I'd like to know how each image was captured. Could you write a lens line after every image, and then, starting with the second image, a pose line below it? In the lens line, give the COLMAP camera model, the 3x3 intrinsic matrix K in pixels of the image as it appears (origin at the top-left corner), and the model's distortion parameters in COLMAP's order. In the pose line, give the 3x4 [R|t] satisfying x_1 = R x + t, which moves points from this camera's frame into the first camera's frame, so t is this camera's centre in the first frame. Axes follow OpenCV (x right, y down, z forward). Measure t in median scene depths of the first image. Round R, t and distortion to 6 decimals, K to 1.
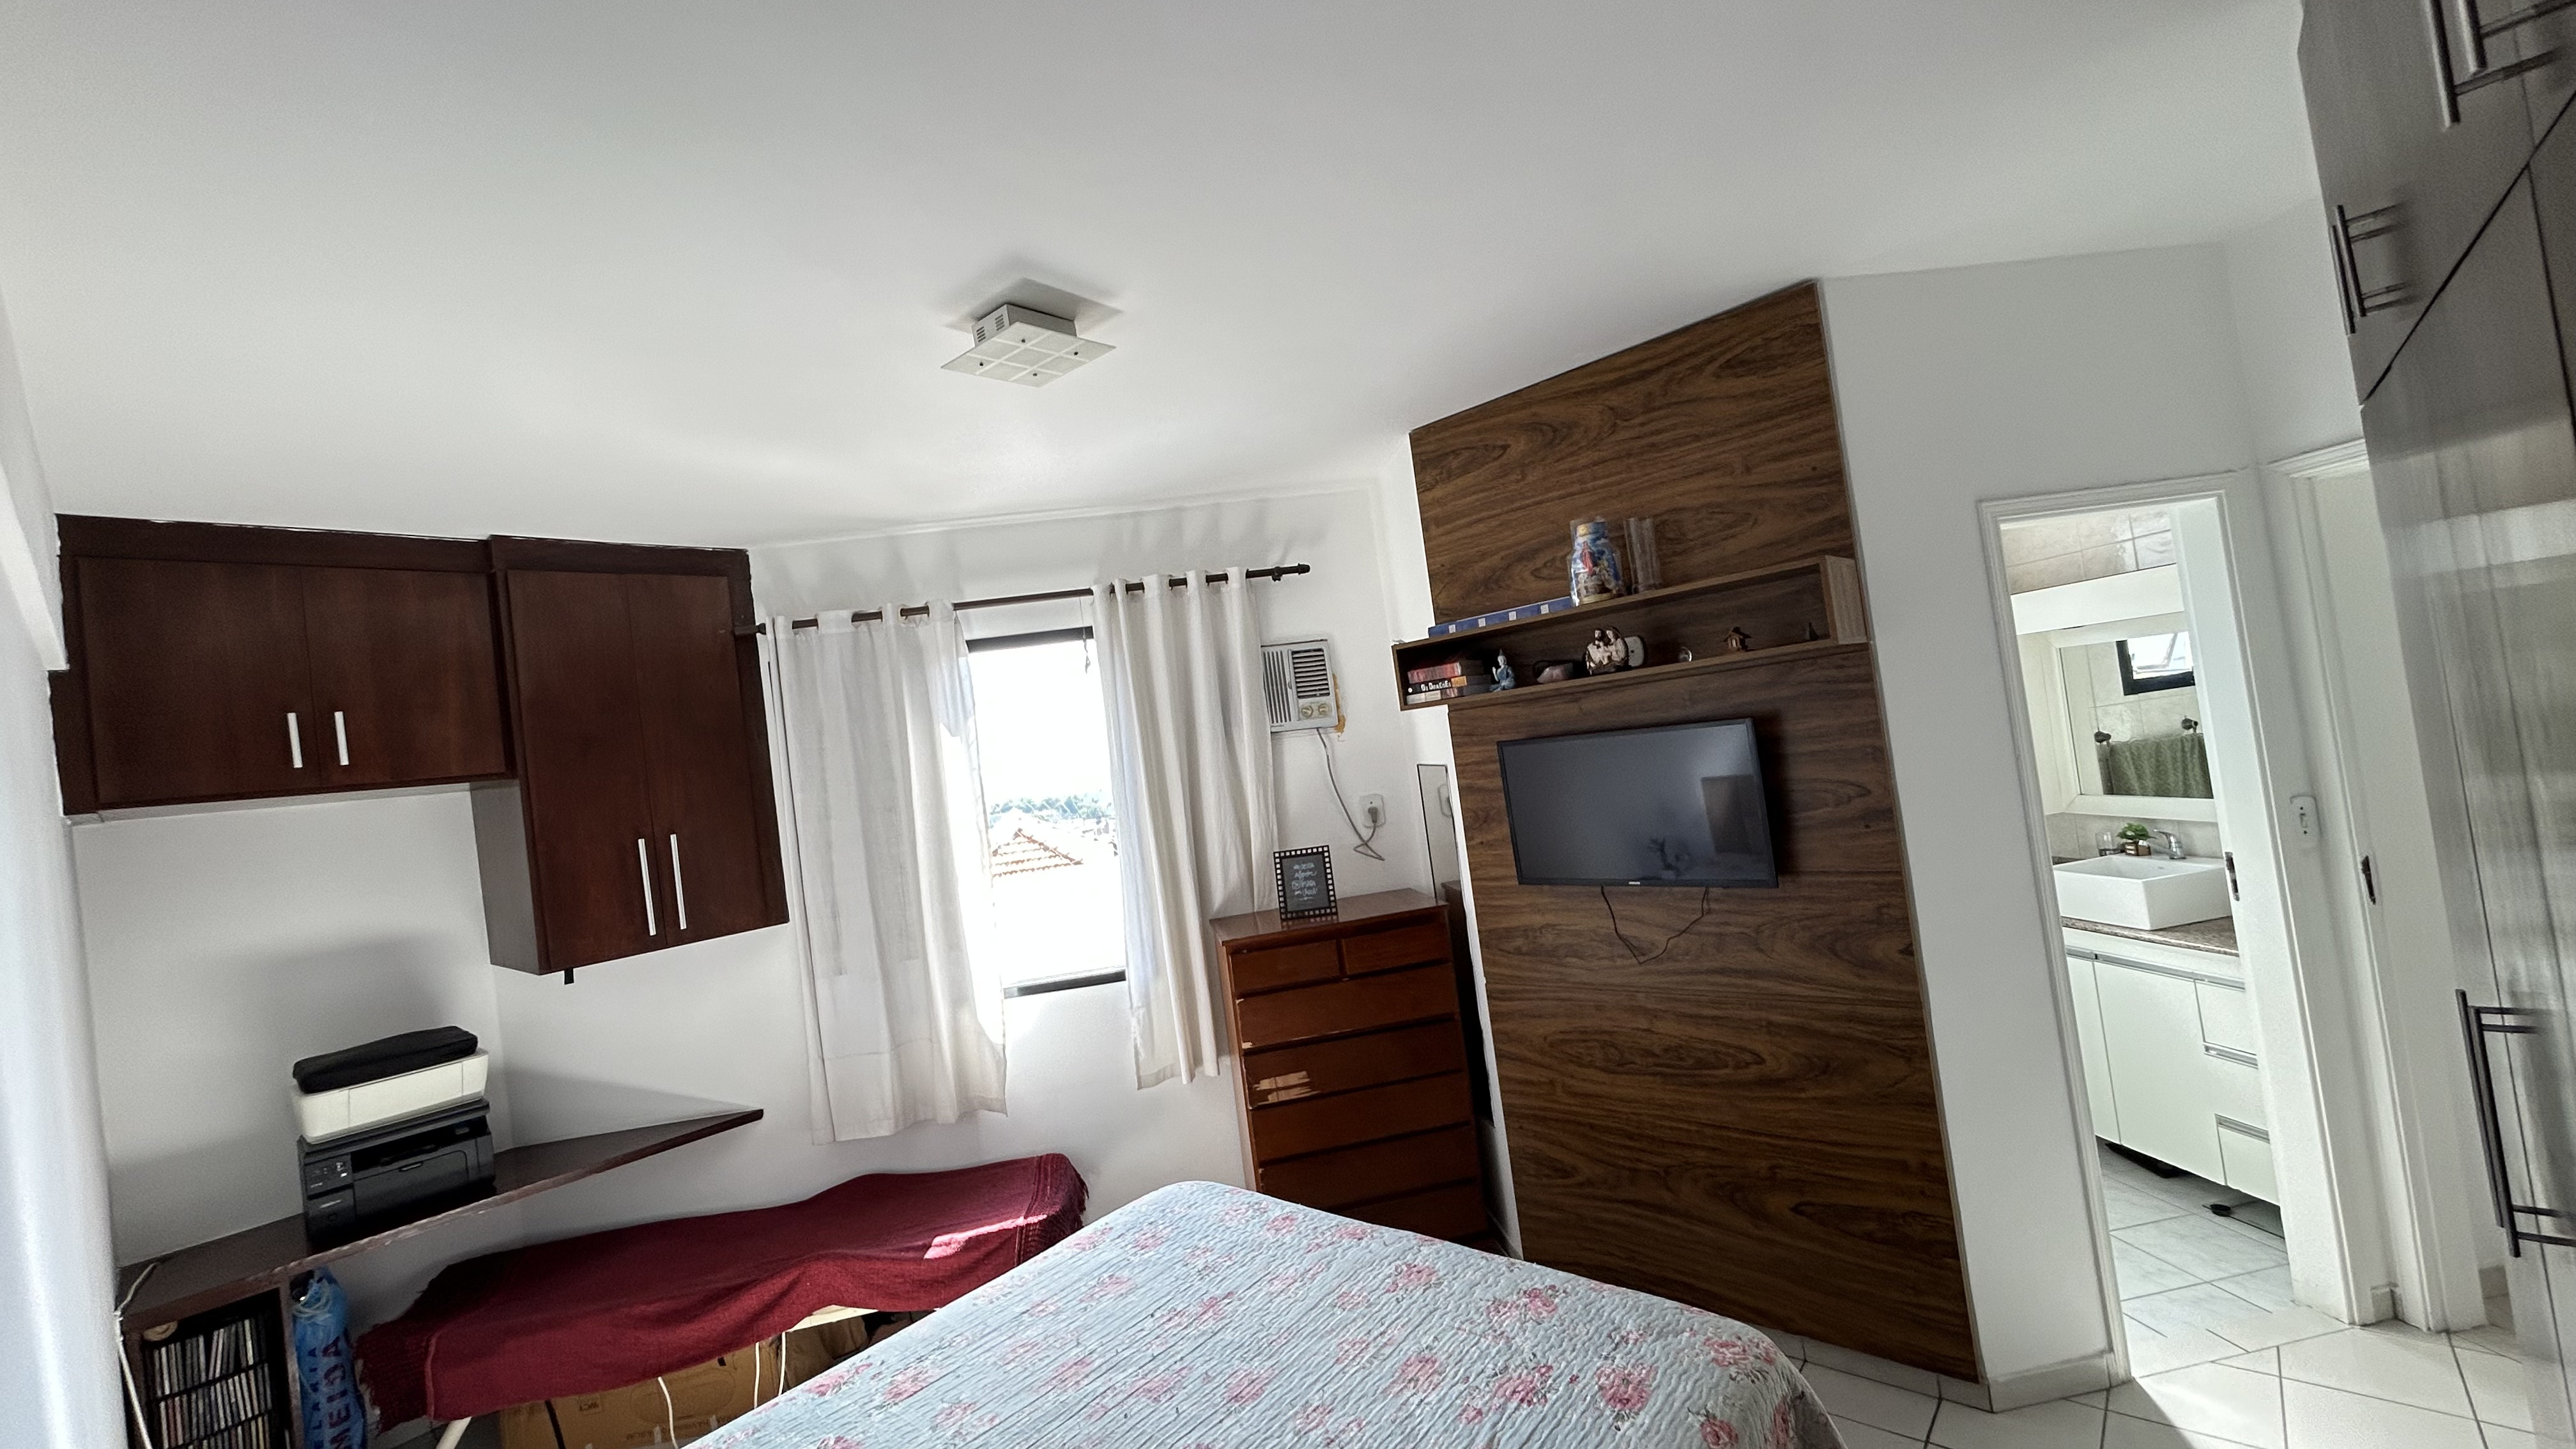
lens RADIAL K [[1037.0, 0, 1274.7], [0, 1037.0, 717.1], [0, 0, 1]] dist [-0.012549, 0.007379]
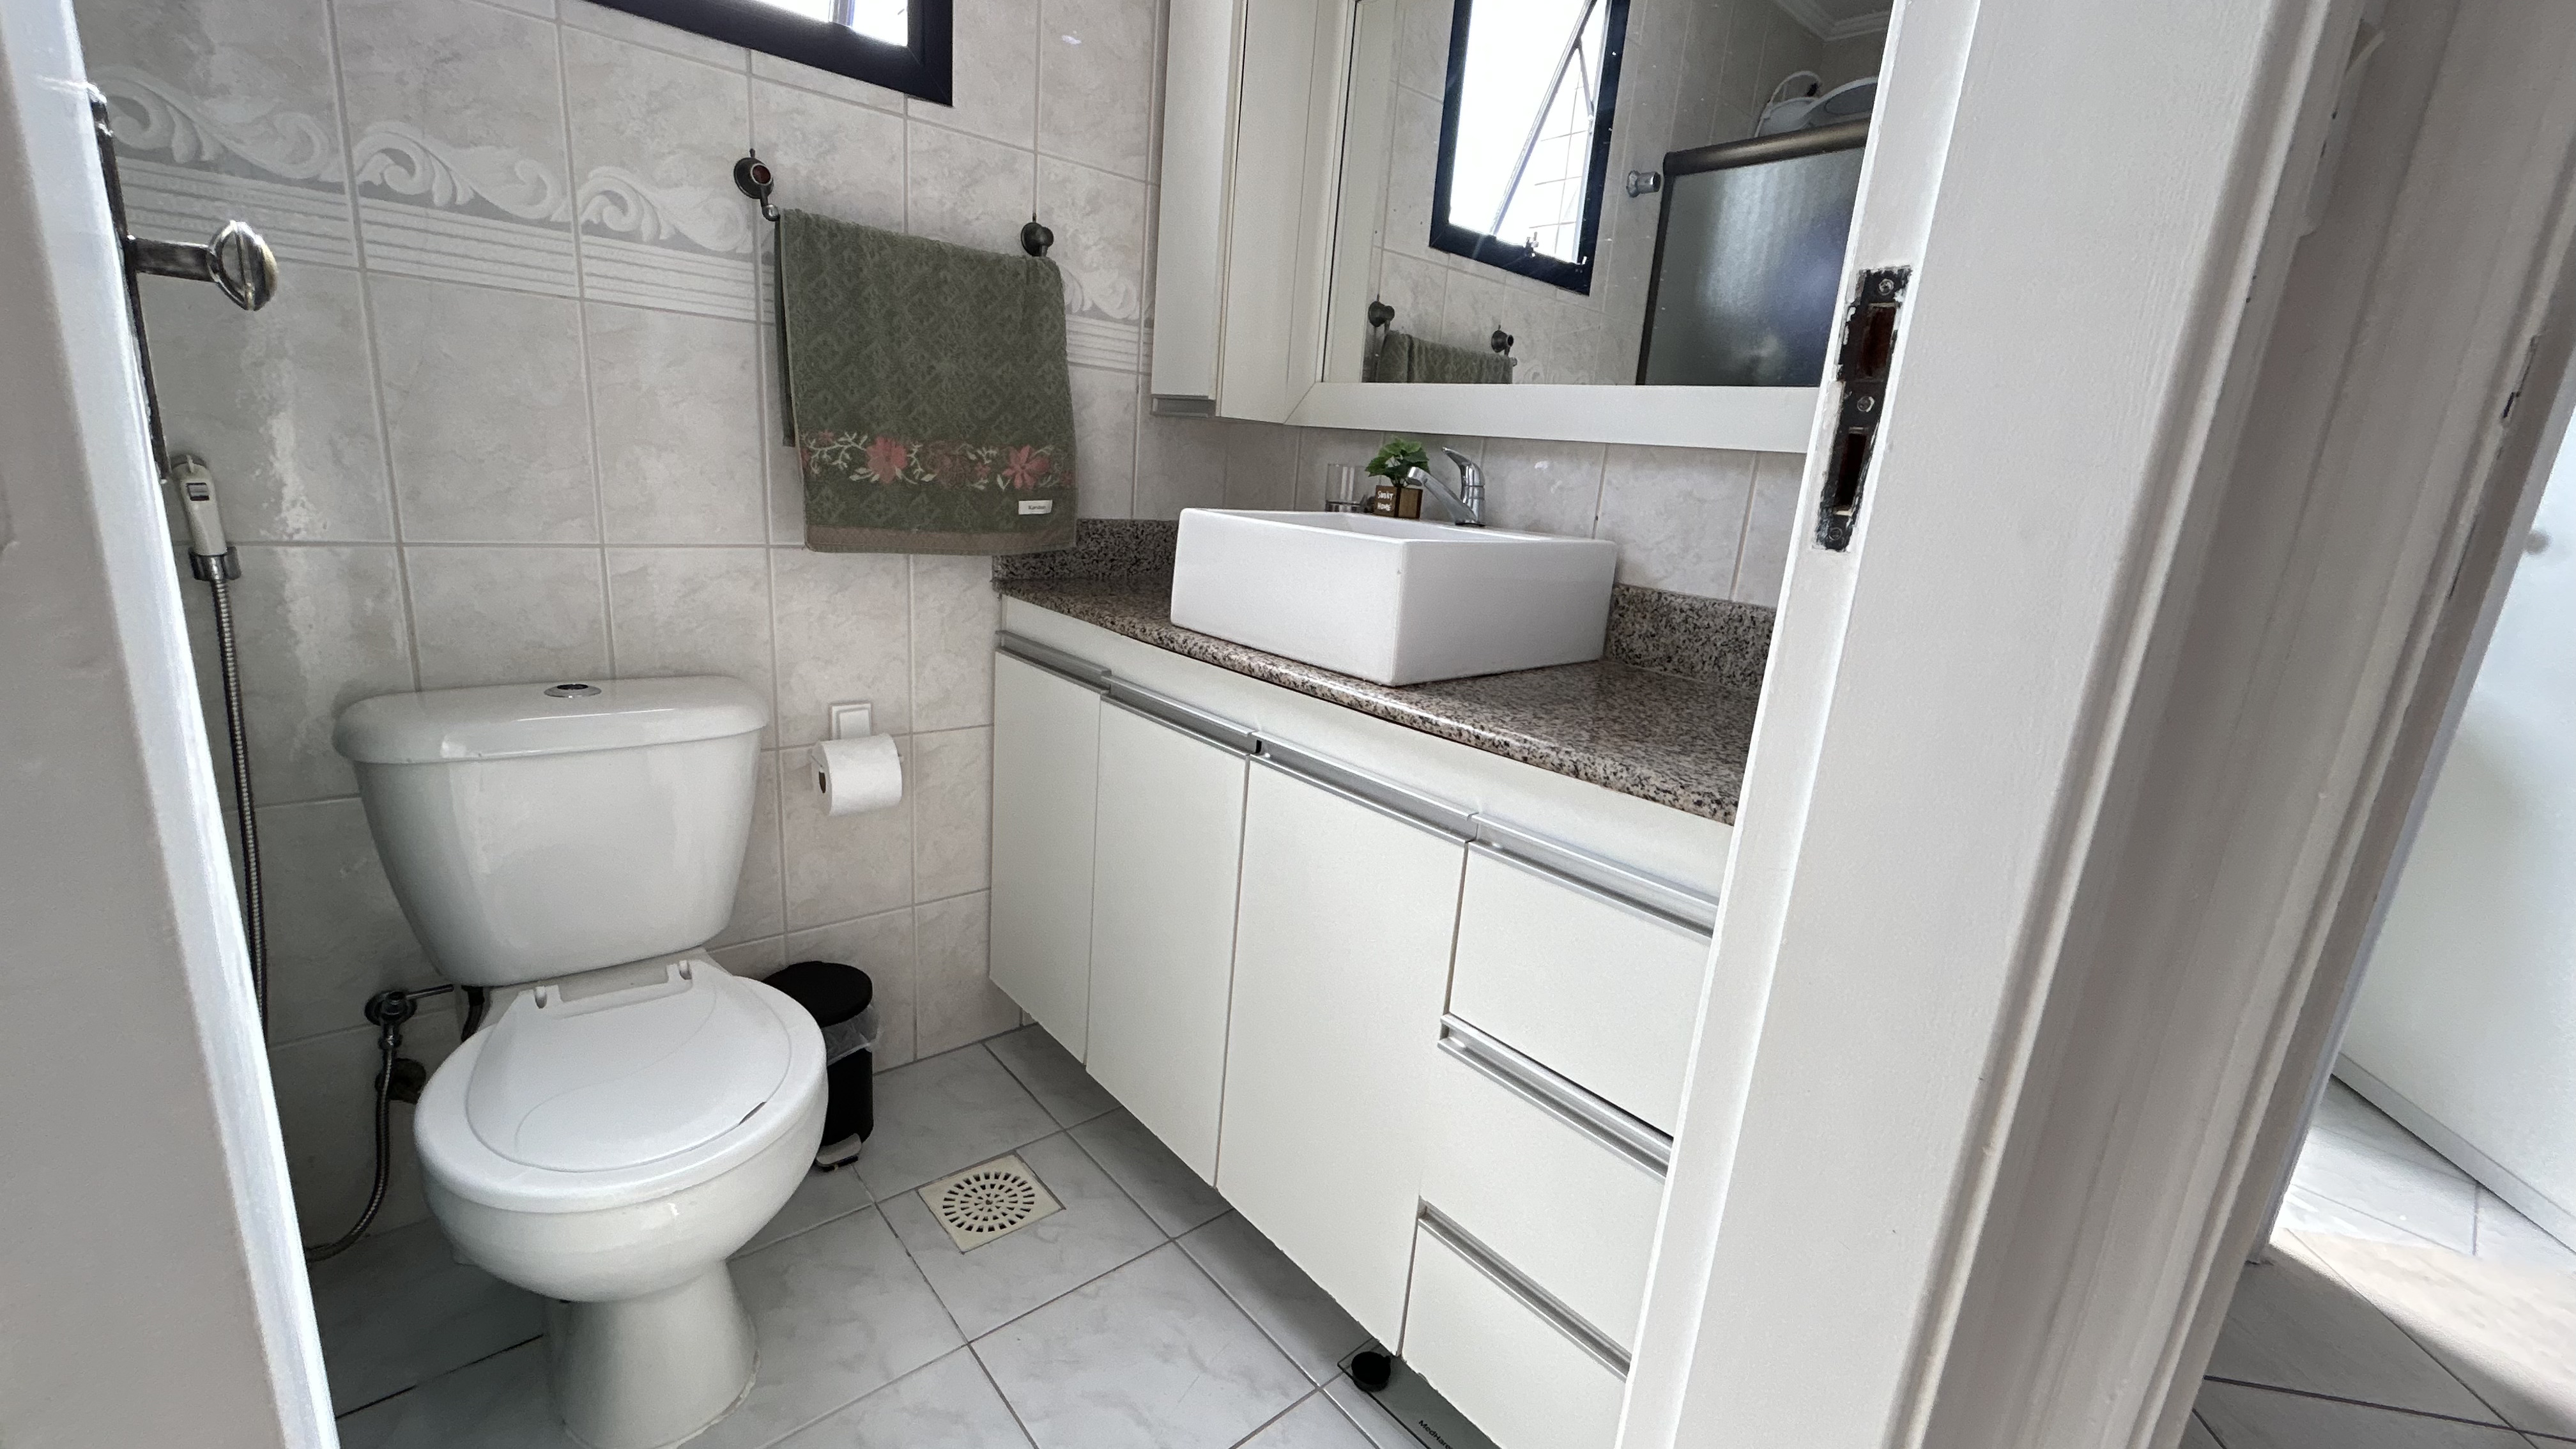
lens RADIAL K [[1037.0, 0, 1274.7], [0, 1037.0, 717.1], [0, 0, 1]] dist [-0.012549, 0.007379]
pose [[0.808160, 0.057815, 0.586118, 0.455860], [-0.207779, 0.959171, 0.191881, 0.117540], [-0.551094, -0.276854, 0.787177, 0.552559]]
